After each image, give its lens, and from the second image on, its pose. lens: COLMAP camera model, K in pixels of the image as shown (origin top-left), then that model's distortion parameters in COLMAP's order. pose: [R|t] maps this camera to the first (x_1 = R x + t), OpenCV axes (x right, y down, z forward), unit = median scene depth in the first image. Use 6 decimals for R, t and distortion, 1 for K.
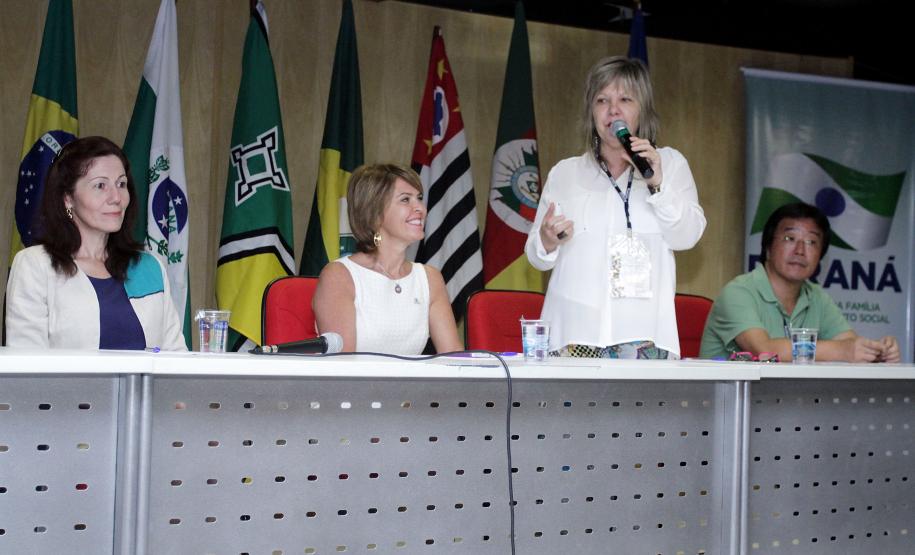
lens RADIAL K [[1431.1, 0, 457.5], [0, 1431.1, 277.5], [0, 0, 1]] dist [-0.006703, 0.205392]
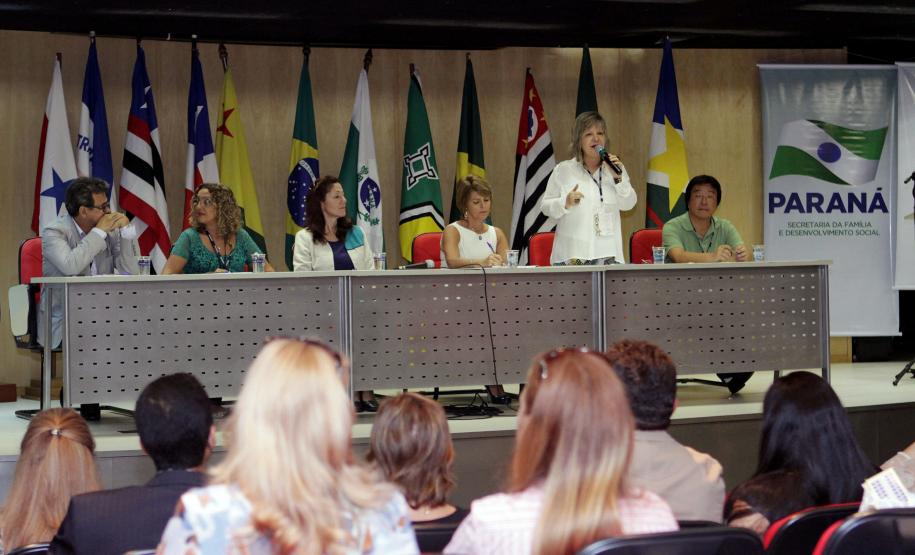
lens RADIAL K [[2133.1, 0, 506.8], [0, 2133.1, 278.6], [0, 0, 1]] dist [0.114517, 0.306189]
pose [[0.985257, -0.044306, -0.165244, 0.381892], [0.052306, 0.997645, 0.044377, -0.050821], [0.162889, -0.052366, 0.985254, -1.518875]]
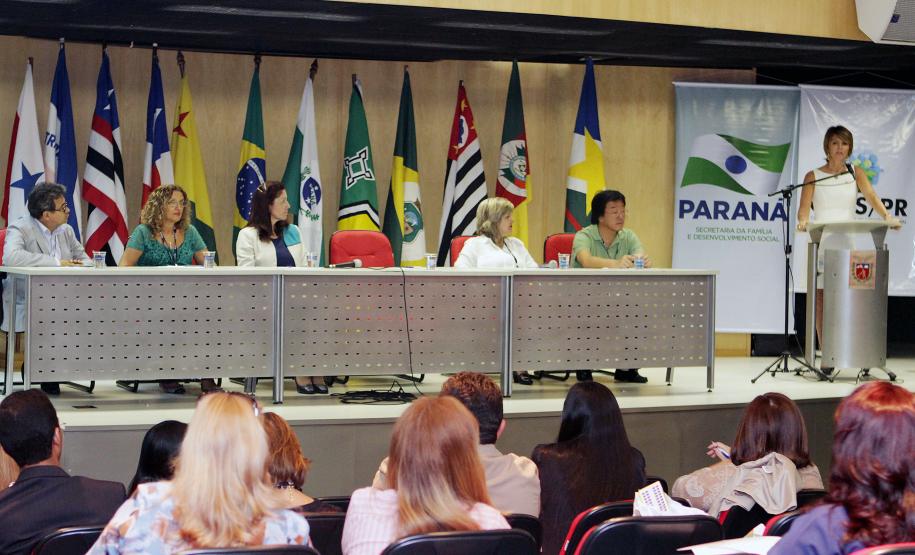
lens RADIAL K [[2133.1, 0, 506.8], [0, 2133.1, 278.6], [0, 0, 1]] dist [0.114517, 0.306189]
pose [[0.988016, -0.008093, -0.154139, 0.488132], [0.018230, 0.997753, 0.064465, -0.109436], [0.153271, -0.066503, 0.985944, -1.760682]]
